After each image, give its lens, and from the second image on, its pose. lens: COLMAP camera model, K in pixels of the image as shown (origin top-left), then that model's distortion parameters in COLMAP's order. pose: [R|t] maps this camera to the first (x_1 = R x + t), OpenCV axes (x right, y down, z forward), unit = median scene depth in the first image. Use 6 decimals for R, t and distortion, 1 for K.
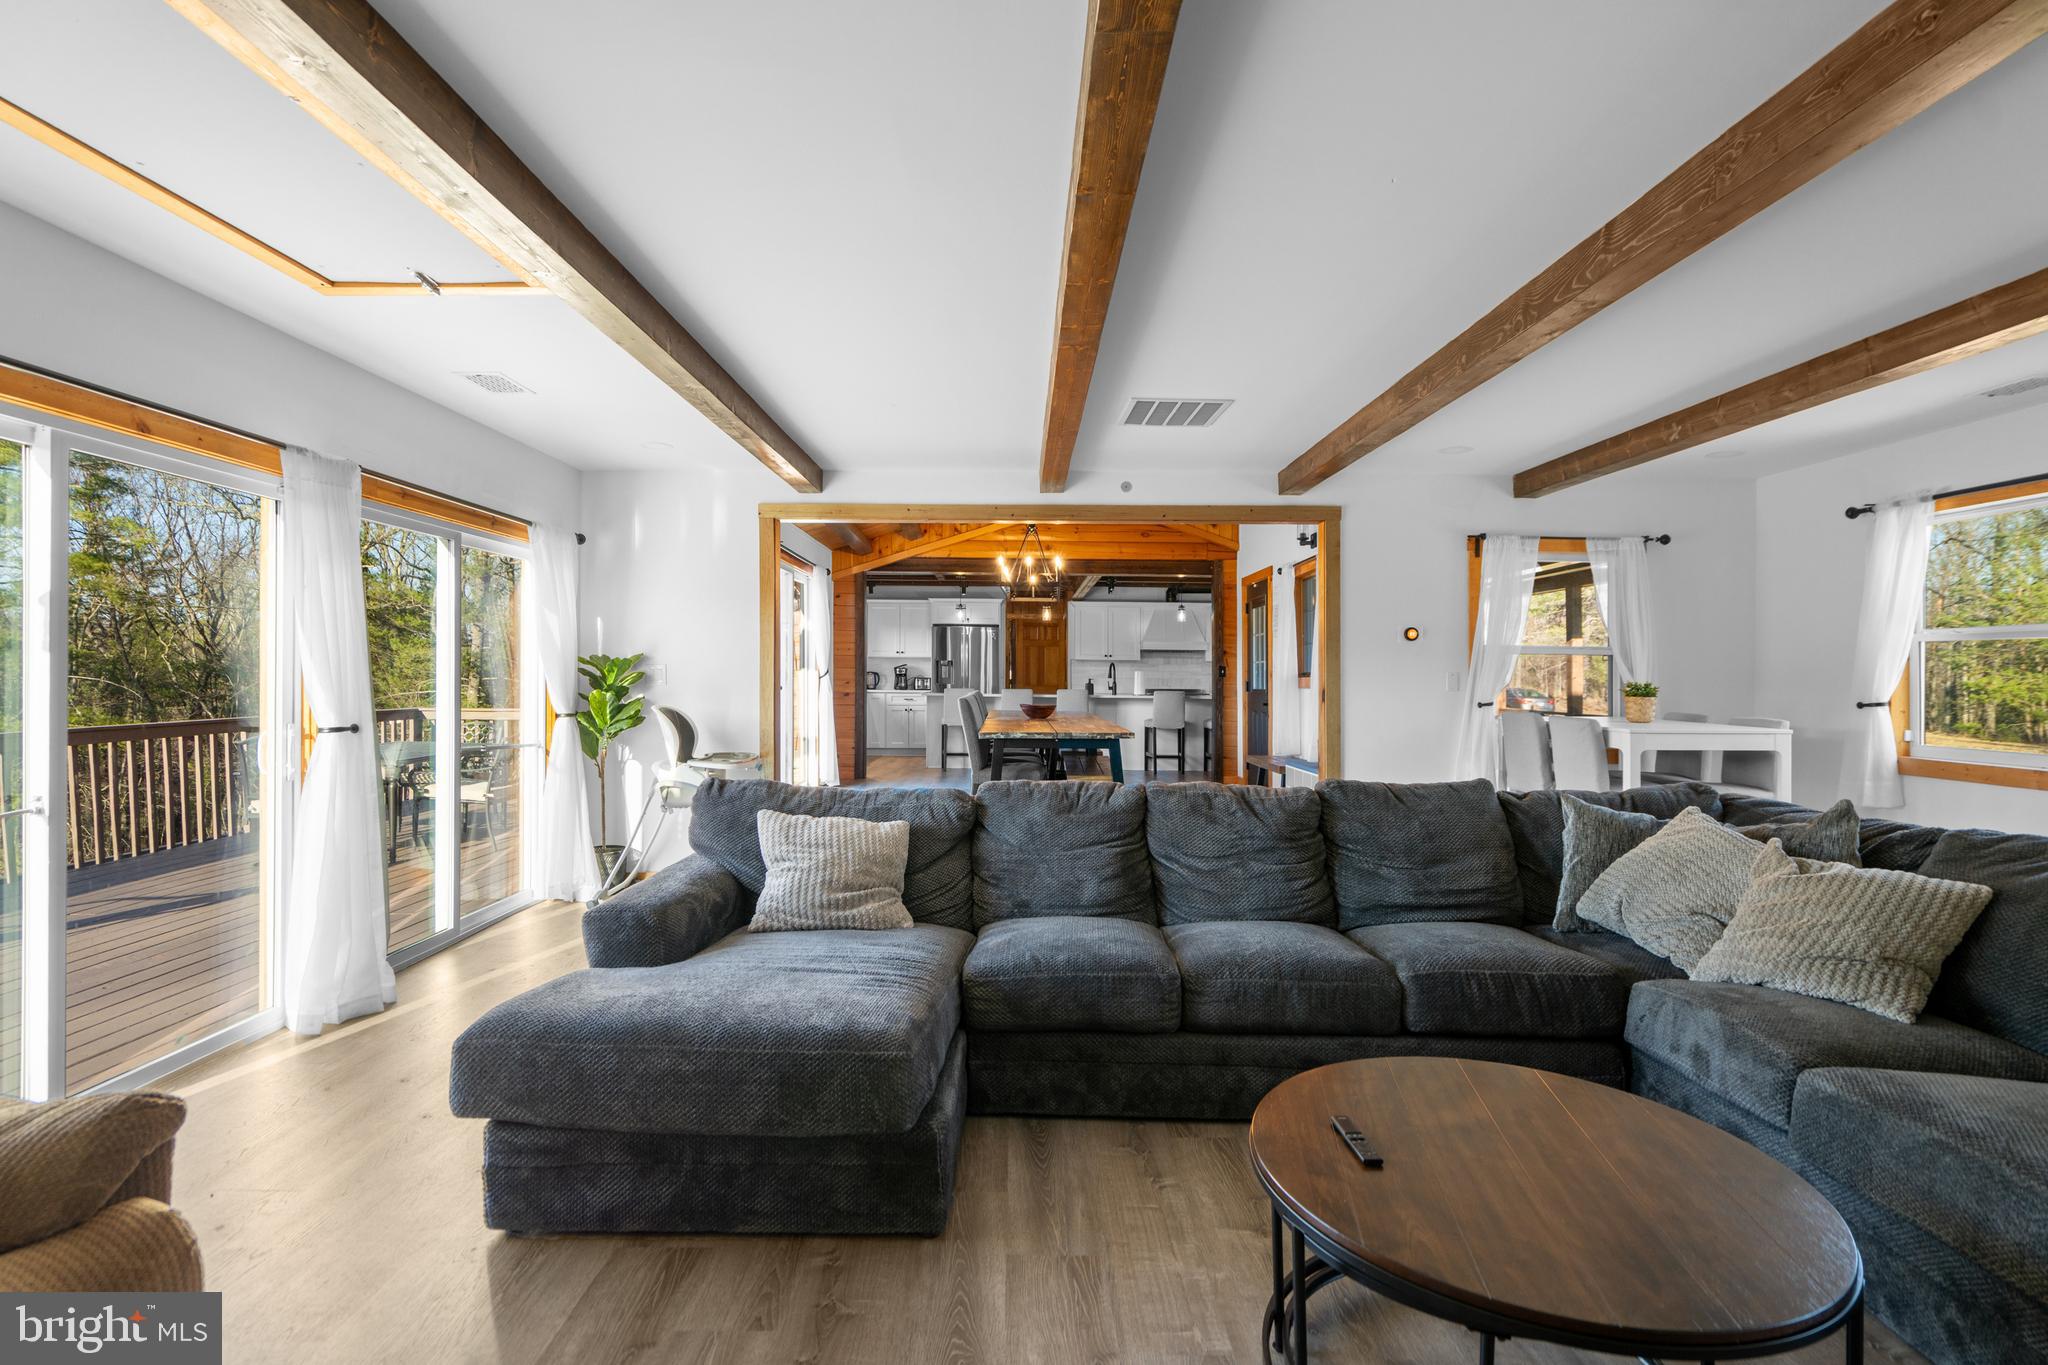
lens RADIAL K [[982.0, 0, 1013.7], [0, 982.0, 632.5], [0, 0, 1]] dist [0.000277, 0.000207]
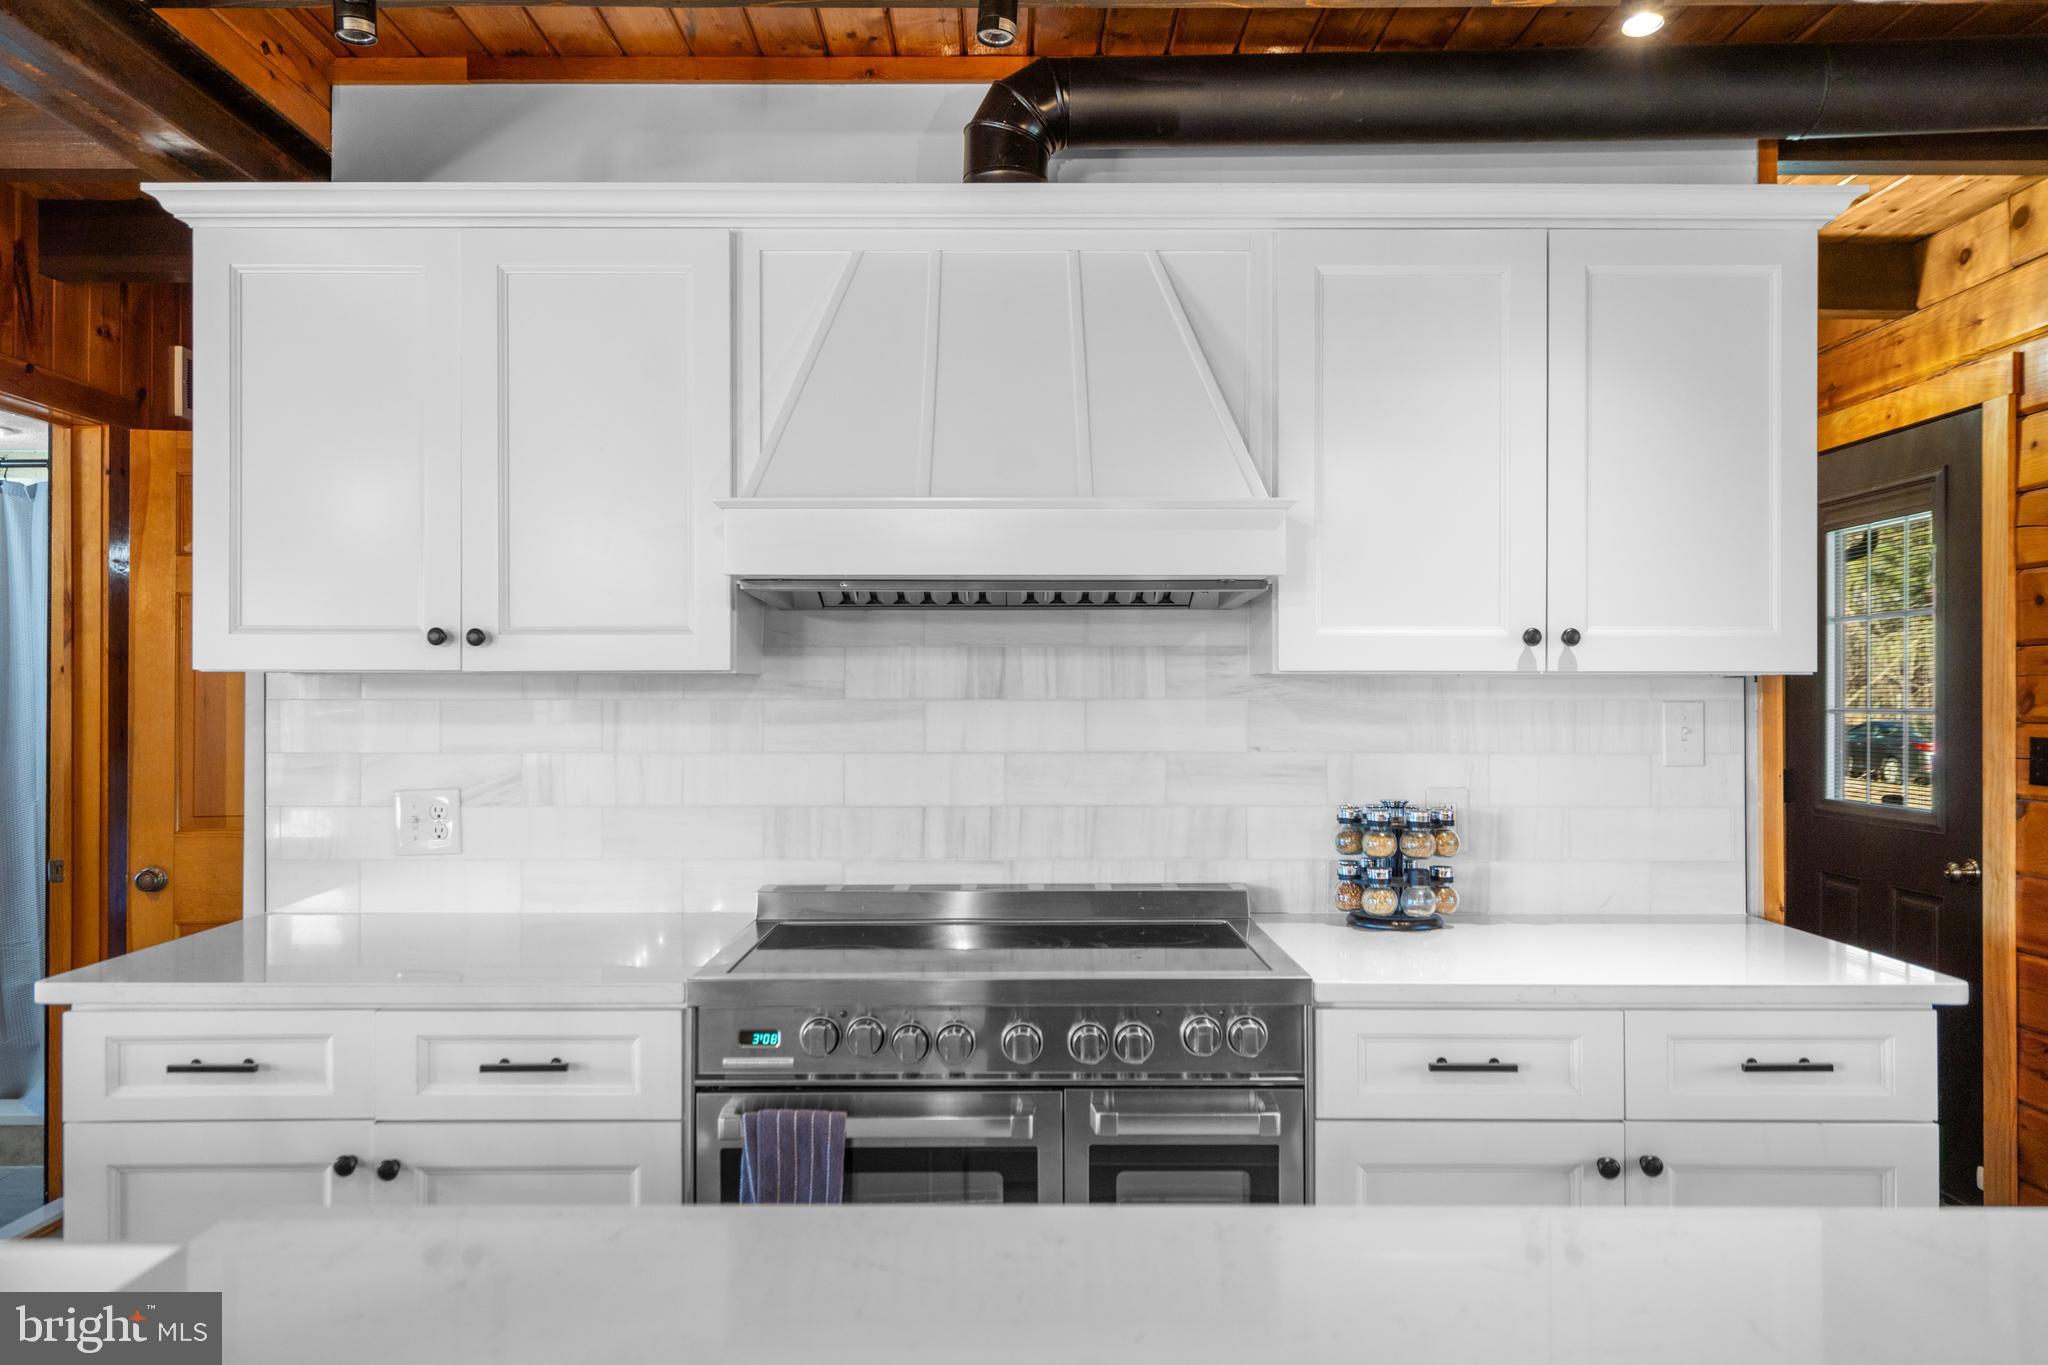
lens RADIAL K [[1426.4, 0, 1024.0], [0, 1426.4, 682.5], [0, 0, 1]] dist [0.034574, 0.000220]
pose [[0.999959, -0.008730, 0.002424, 0.197713], [0.008636, 0.999297, 0.036480, 0.028614], [-0.002741, -0.036458, 0.999331, 0.995157]]
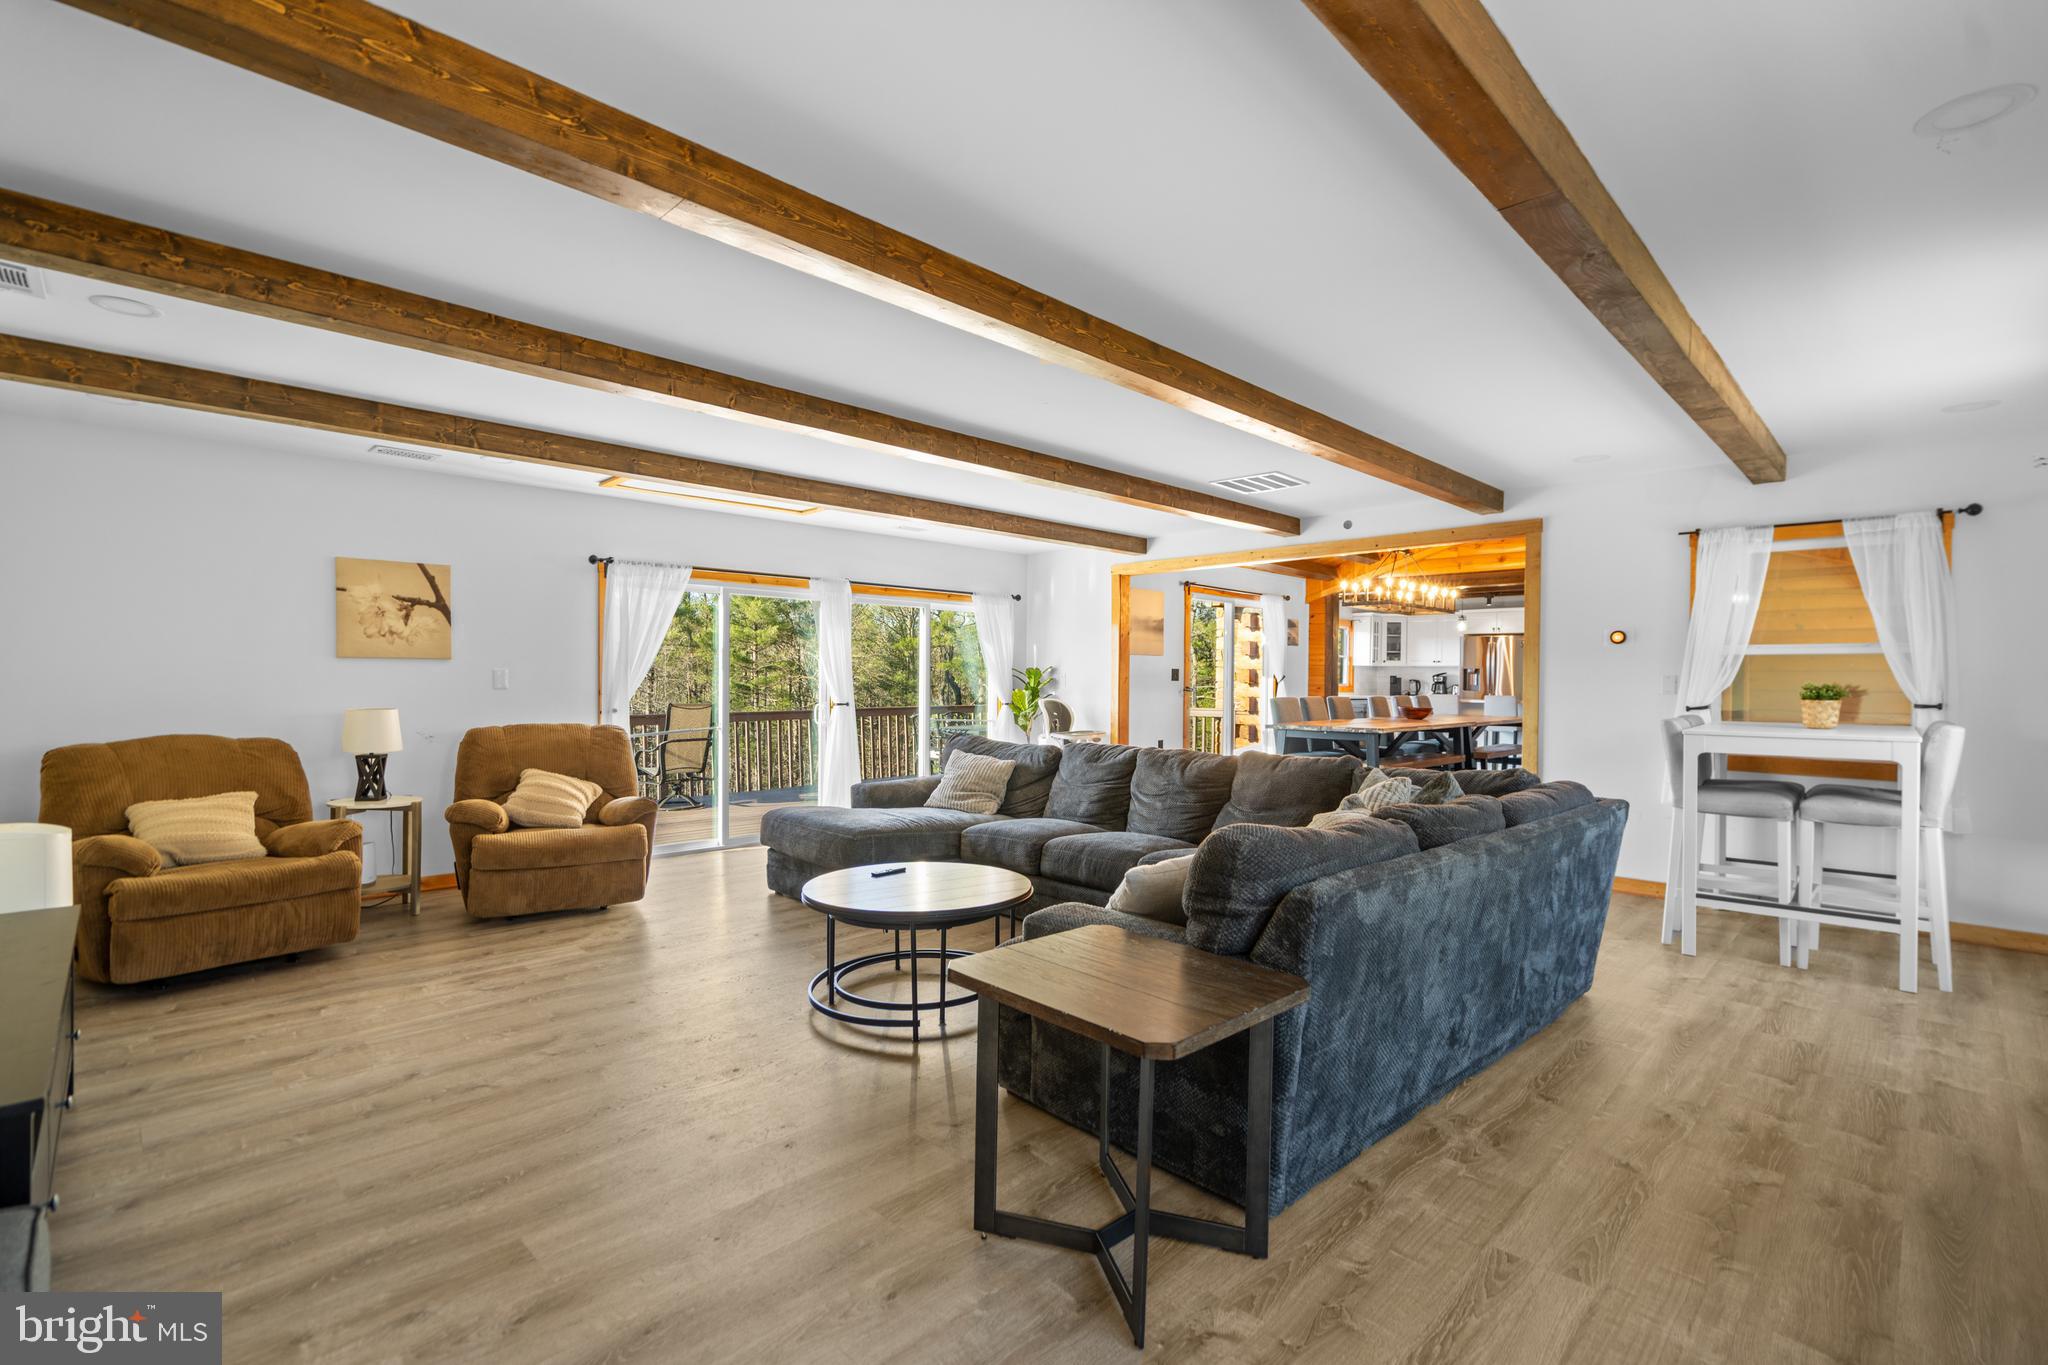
lens RADIAL K [[920.5, 0, 1018.2], [0, 920.5, 680.1], [0, 0, 1]] dist [-0.002129, 0.000245]
pose [[0.708194, -0.002401, -0.706014, 0.329046], [0.029243, 0.999236, 0.025935, 0.001531], [0.705412, -0.039013, 0.707723, -0.049442]]
